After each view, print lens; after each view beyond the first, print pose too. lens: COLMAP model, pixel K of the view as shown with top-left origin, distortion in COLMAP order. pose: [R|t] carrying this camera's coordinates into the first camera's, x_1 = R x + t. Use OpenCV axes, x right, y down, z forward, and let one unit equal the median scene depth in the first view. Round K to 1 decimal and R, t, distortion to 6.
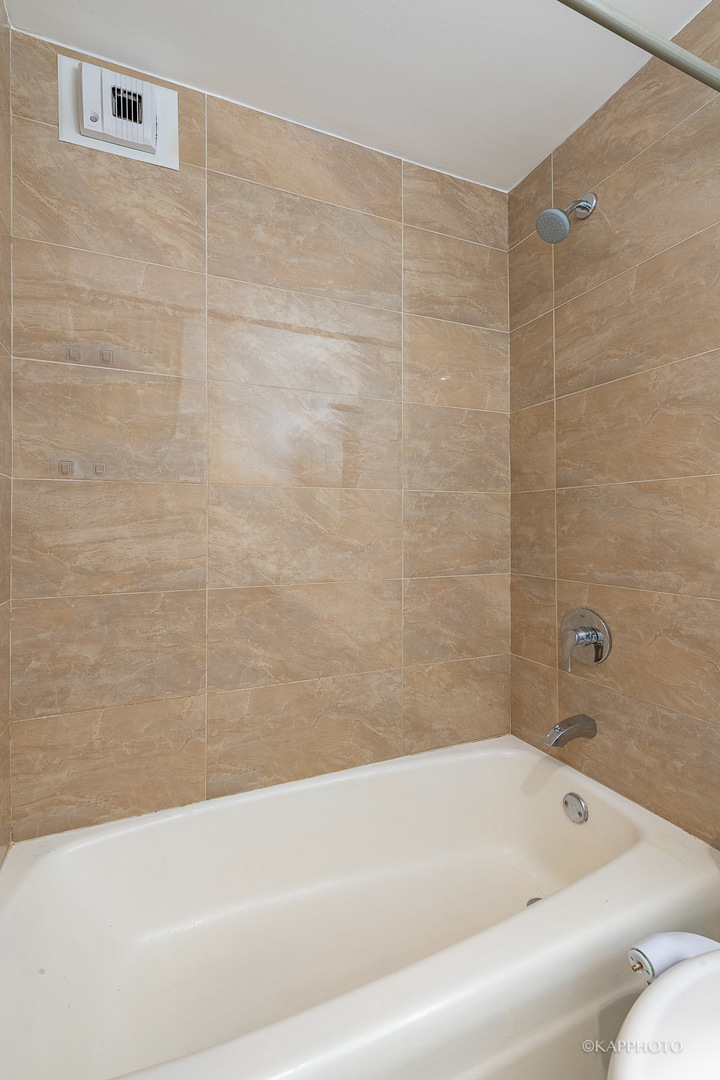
lens RADIAL K [[470.9, 0, 360.0], [0, 470.9, 540.0], [0, 0, 1]] dist [-0.004718, 0.000537]
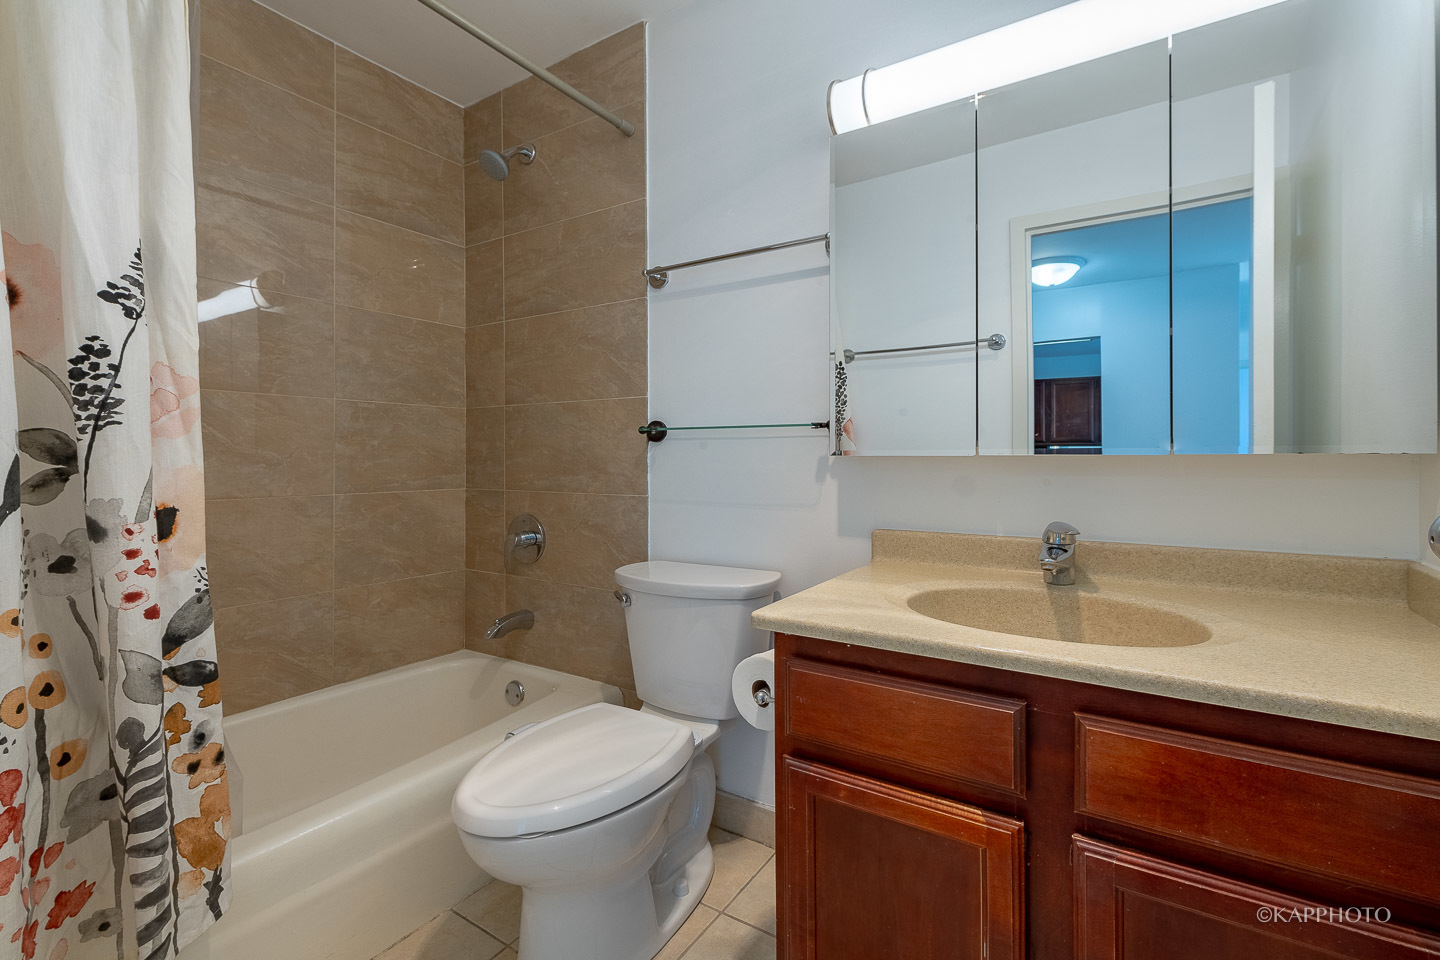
lens RADIAL K [[627.8, 0, 738.1], [0, 627.8, 462.4], [0, 0, 1]] dist [-0.004718, 0.000537]
pose [[0.823602, -0.000188, 0.567168, 0.045354], [0.015331, 0.999642, -0.021931, 0.057213], [-0.566961, 0.026757, 0.823310, -0.451887]]
